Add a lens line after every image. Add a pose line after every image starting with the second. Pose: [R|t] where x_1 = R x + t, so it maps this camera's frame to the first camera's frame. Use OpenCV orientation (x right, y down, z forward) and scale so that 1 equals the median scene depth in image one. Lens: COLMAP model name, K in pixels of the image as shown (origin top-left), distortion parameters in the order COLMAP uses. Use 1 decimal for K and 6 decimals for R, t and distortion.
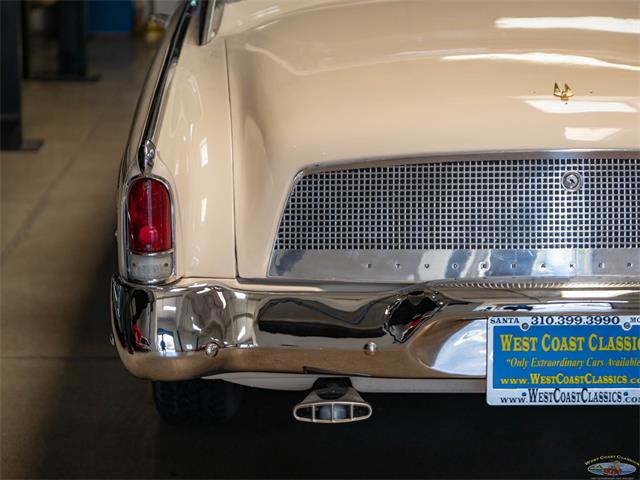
lens RADIAL K [[2104.2, 0, 320.0], [0, 2104.2, 240.0], [0, 0, 1]] dist [0.048374, 0.637825]
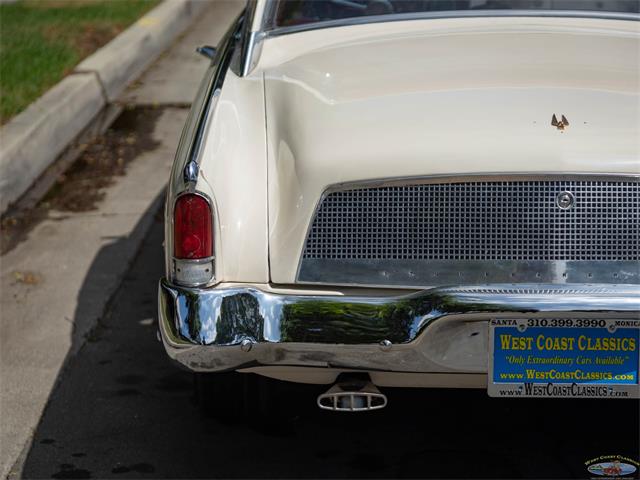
lens RADIAL K [[2088.3, 0, 318.0], [0, 2088.3, 259.4], [0, 0, 1]] dist [0.019249, 0.420913]
pose [[0.999684, 0.011736, -0.022241, 0.011767], [-0.011810, 0.999925, -0.003226, 0.008922], [0.022201, 0.003487, 0.999747, -0.127623]]
